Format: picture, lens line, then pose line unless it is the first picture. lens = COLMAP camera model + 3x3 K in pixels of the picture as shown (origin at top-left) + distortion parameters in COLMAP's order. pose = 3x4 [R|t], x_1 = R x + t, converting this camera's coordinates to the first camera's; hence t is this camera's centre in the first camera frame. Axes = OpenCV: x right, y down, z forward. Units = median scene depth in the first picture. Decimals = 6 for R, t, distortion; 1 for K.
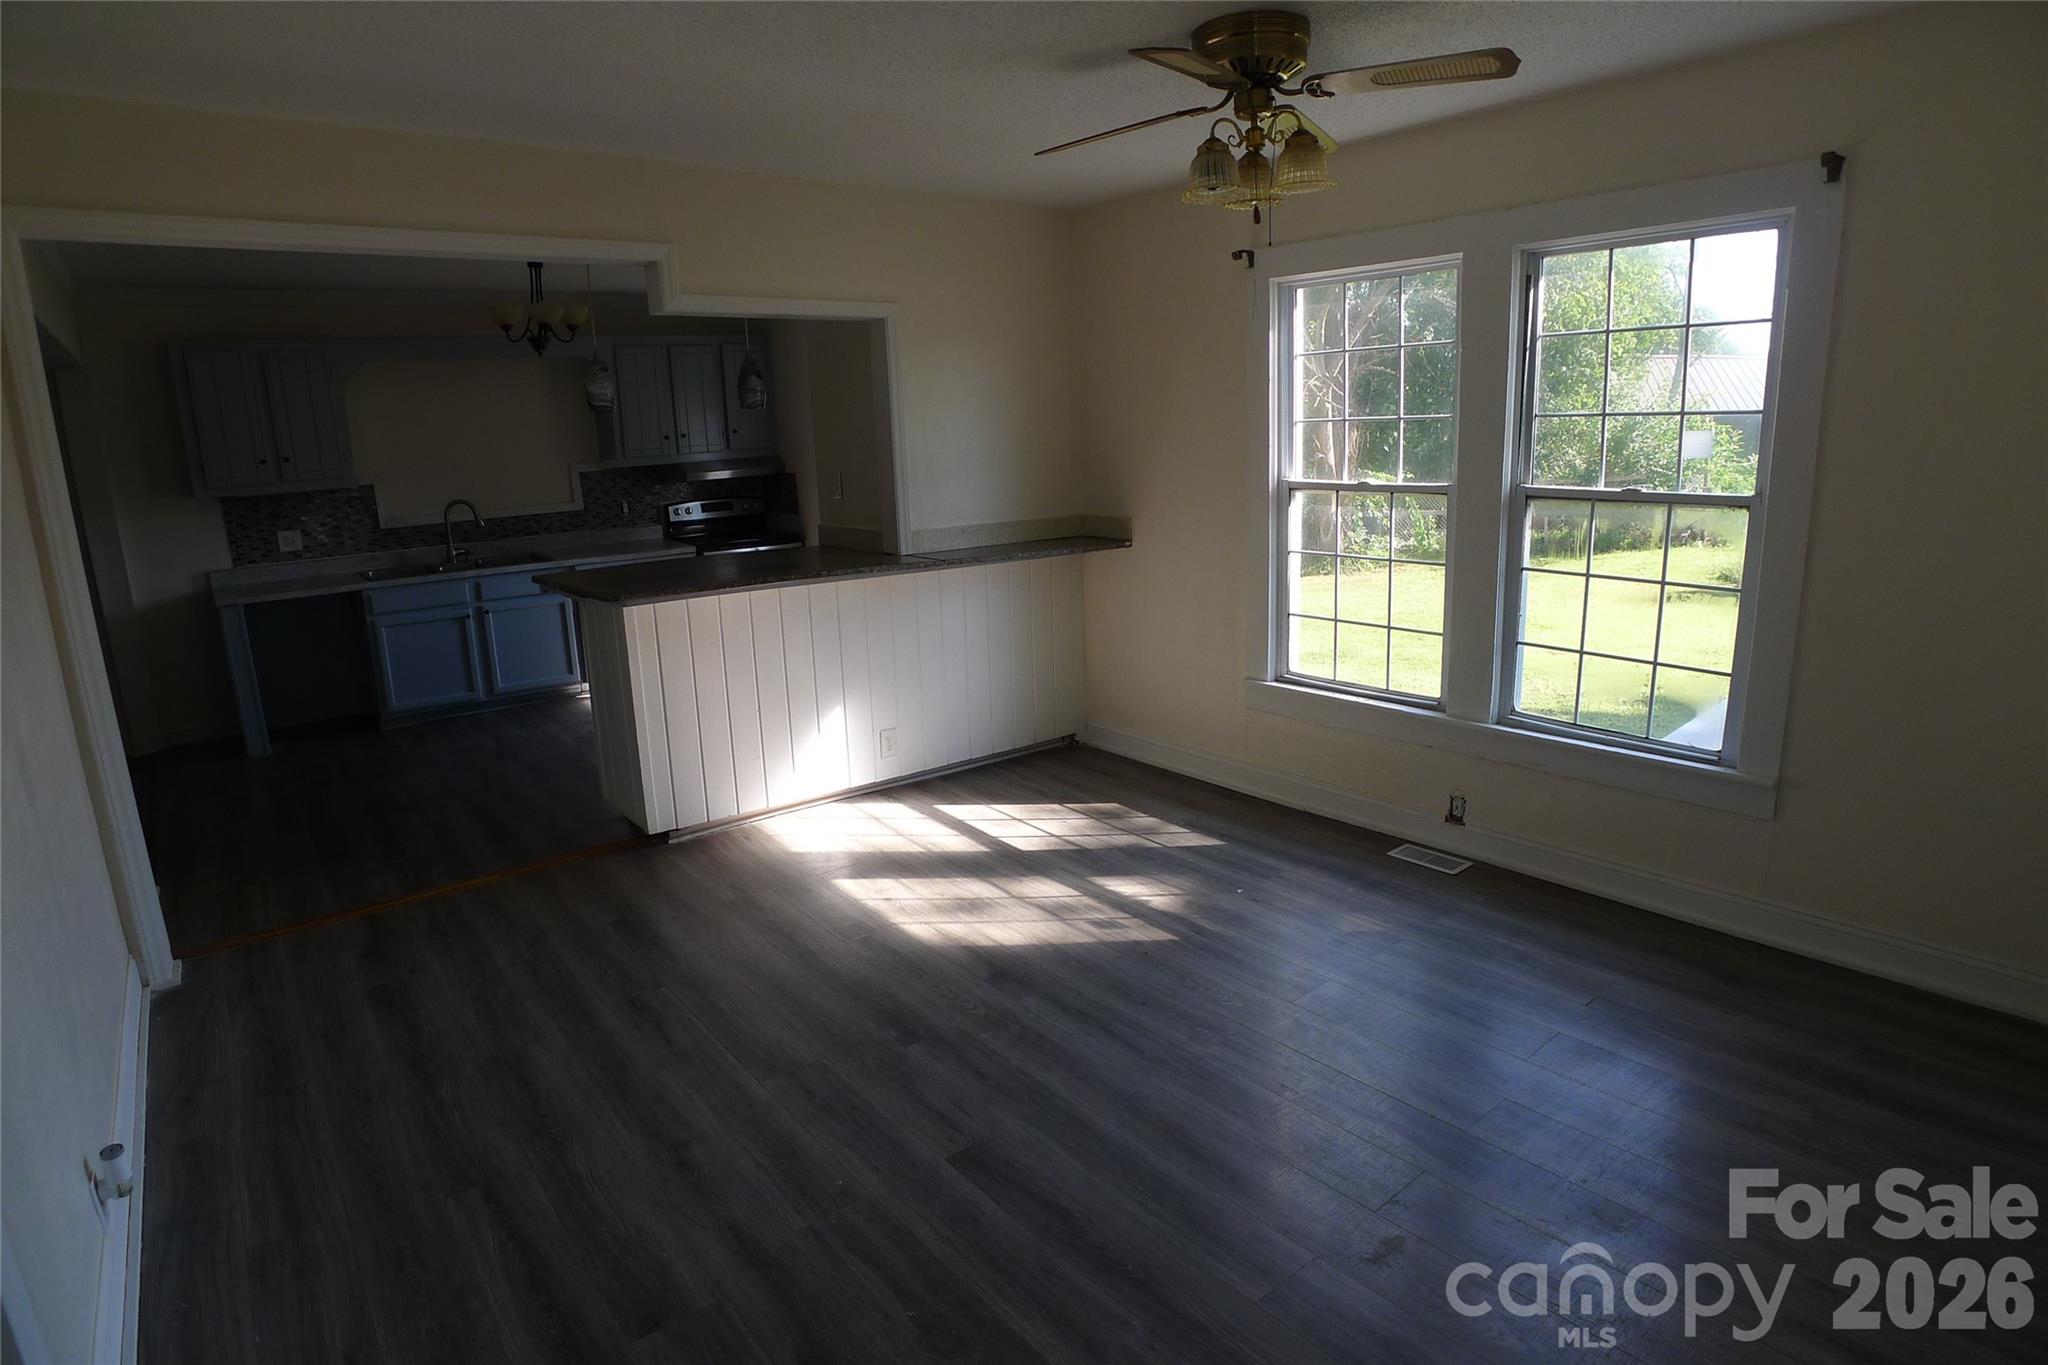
lens RADIAL K [[1076.0, 0, 1025.5], [0, 1076.0, 682.8], [0, 0, 1]] dist [-0.100863, 0.026114]
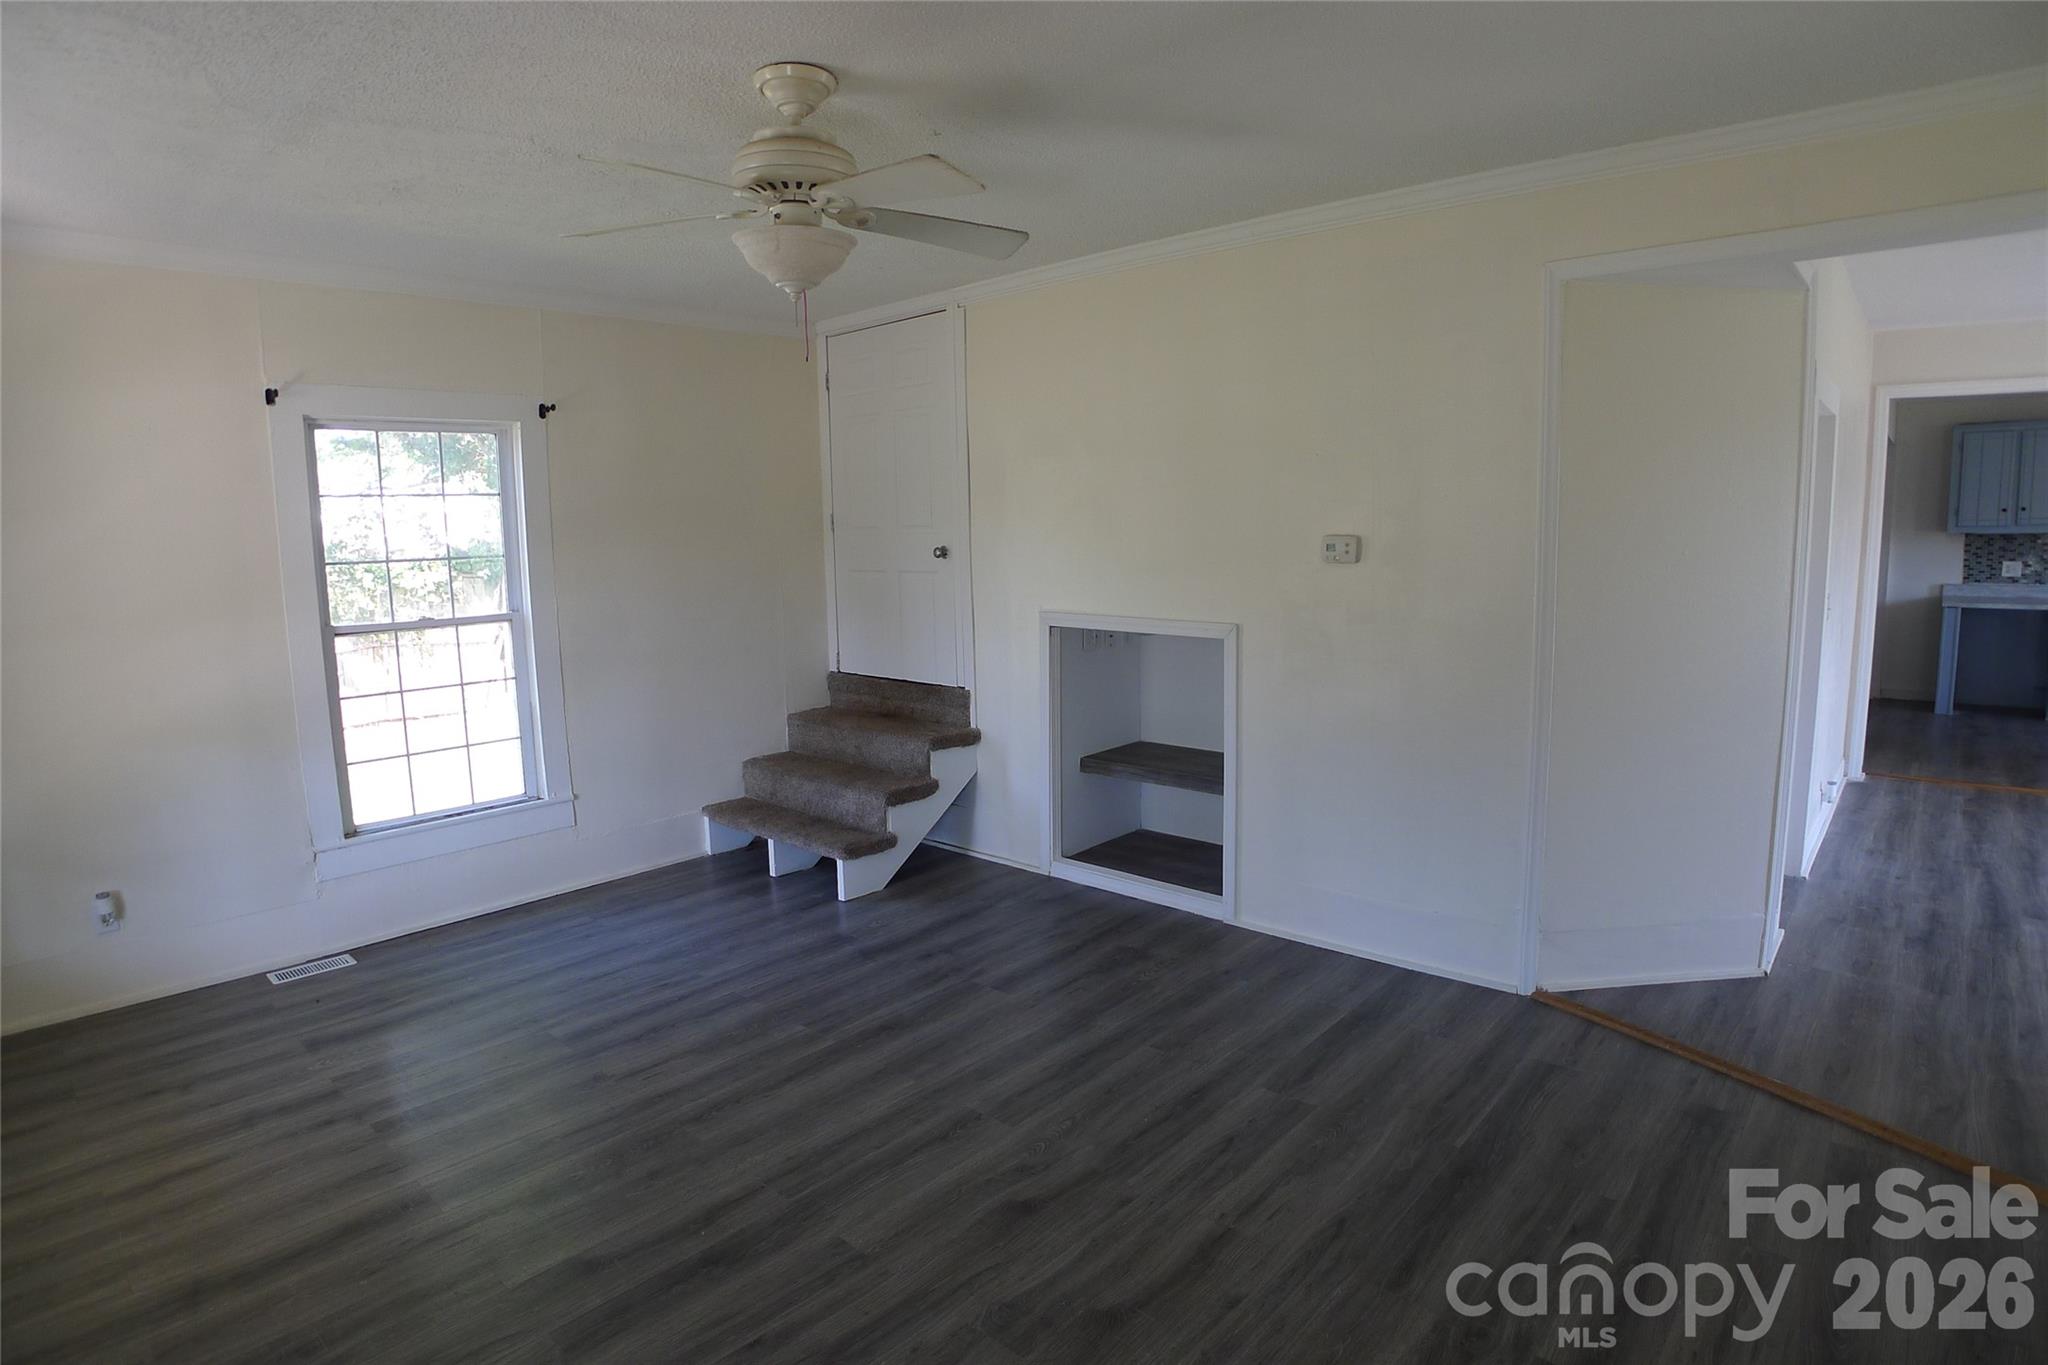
lens RADIAL K [[1076.0, 0, 1021.2], [0, 1076.0, 676.7], [0, 0, 1]] dist [-0.100863, 0.026114]
pose [[0.150317, 0.165227, -0.974733, 0.381742], [-0.207620, 0.969225, 0.132276, 0.095326], [0.966591, 0.182491, 0.179996, -0.462952]]
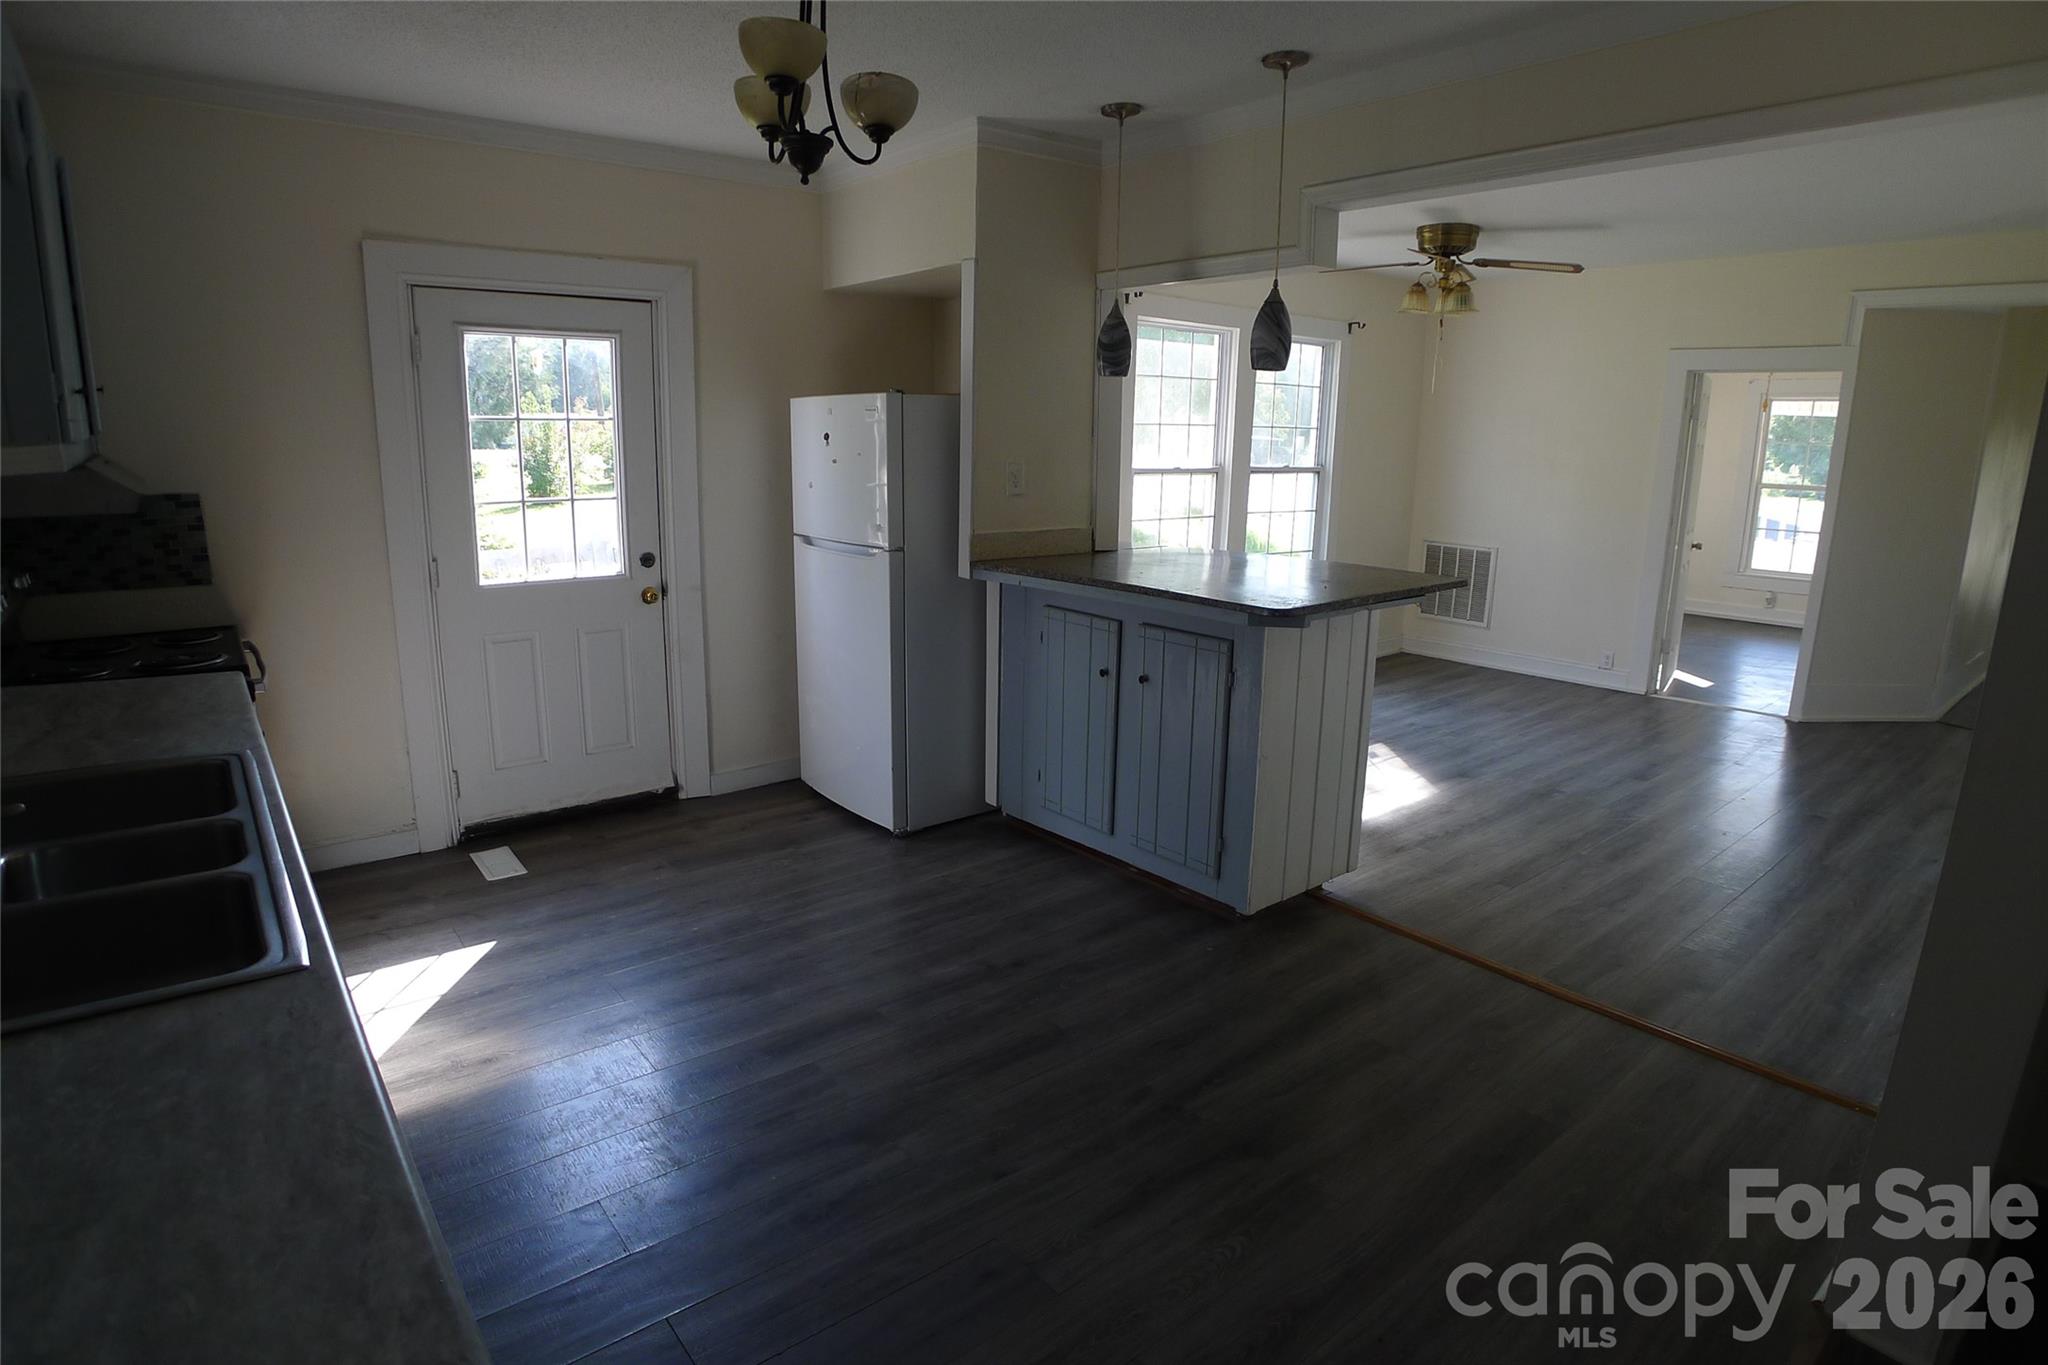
lens RADIAL K [[1076.0, 0, 1019.1], [0, 1076.0, 678.1], [0, 0, 1]] dist [-0.100863, 0.026114]
pose [[-0.007154, -0.190199, 0.981719, -0.792687], [0.215922, 0.958291, 0.187233, -0.154536], [-0.976384, 0.213314, 0.034213, 0.810760]]
